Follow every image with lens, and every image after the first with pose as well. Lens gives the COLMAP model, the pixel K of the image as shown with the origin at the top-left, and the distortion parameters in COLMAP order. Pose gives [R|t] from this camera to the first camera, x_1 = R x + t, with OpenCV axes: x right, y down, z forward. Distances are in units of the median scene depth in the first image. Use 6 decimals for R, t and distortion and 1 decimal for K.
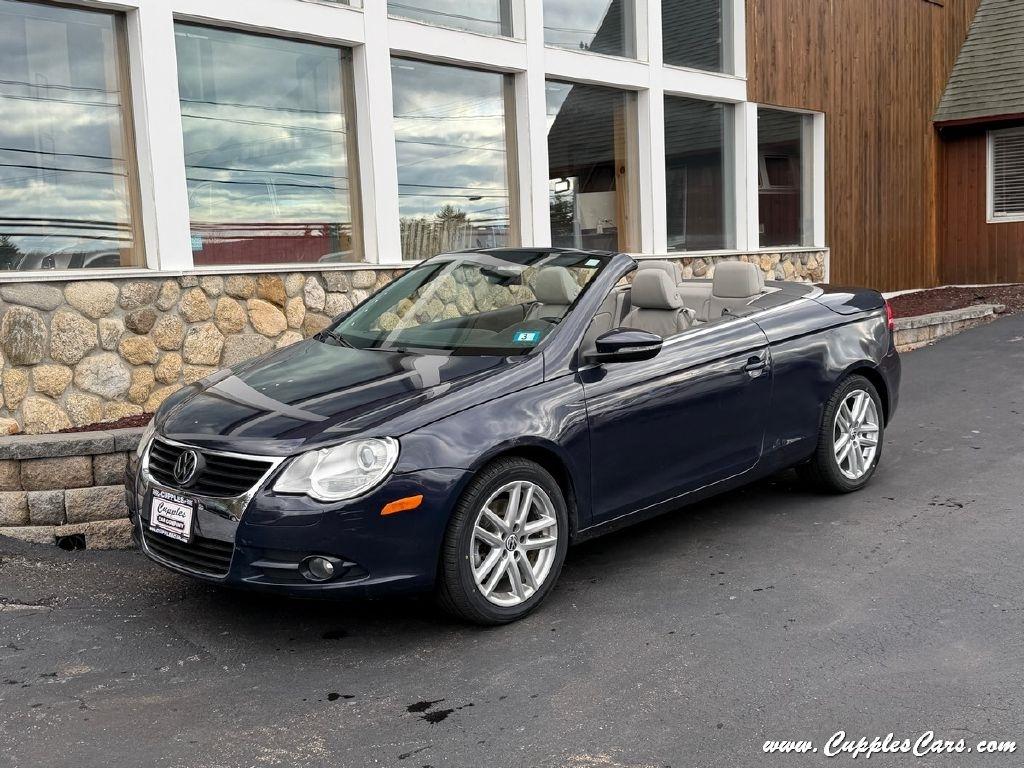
lens RADIAL K [[1146.5, 0, 515.6], [0, 1146.5, 388.3], [0, 0, 1]] dist [0.121247, -0.276121]
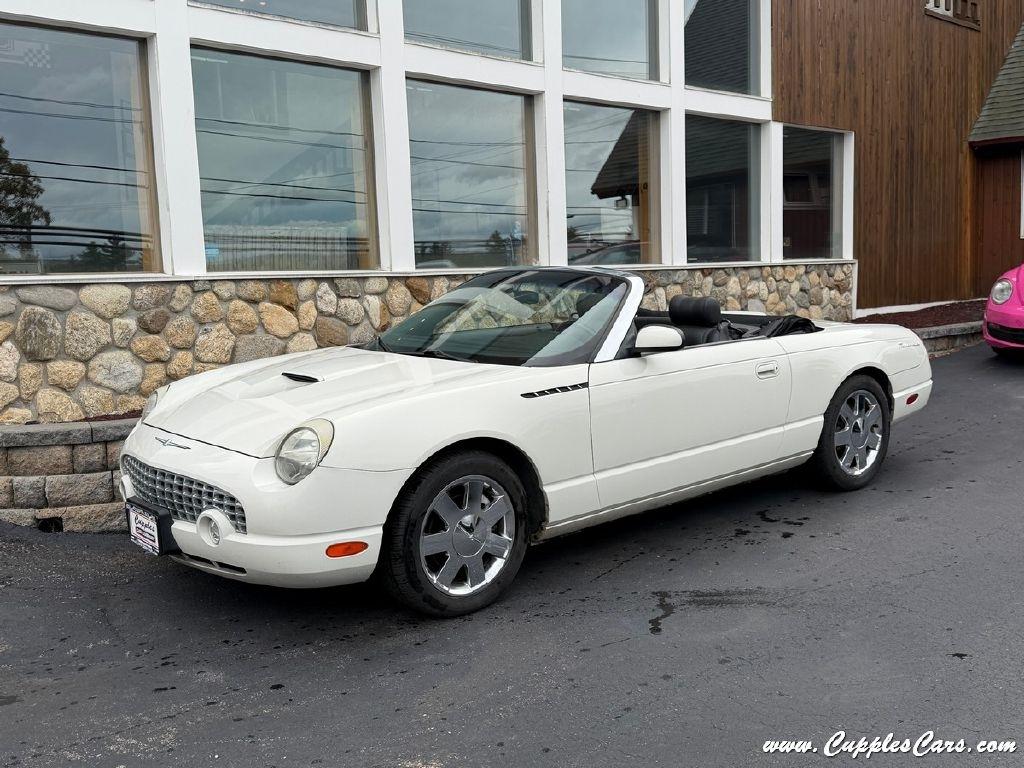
lens RADIAL K [[1031.5, 0, 509.5], [0, 1031.5, 381.9], [0, 0, 1]] dist [0.136163, -0.301508]
pose [[0.995019, 0.017081, -0.098210, 0.091294], [-0.017662, 0.999831, -0.005052, -0.001875], [0.098107, 0.006762, 0.995153, 0.048294]]
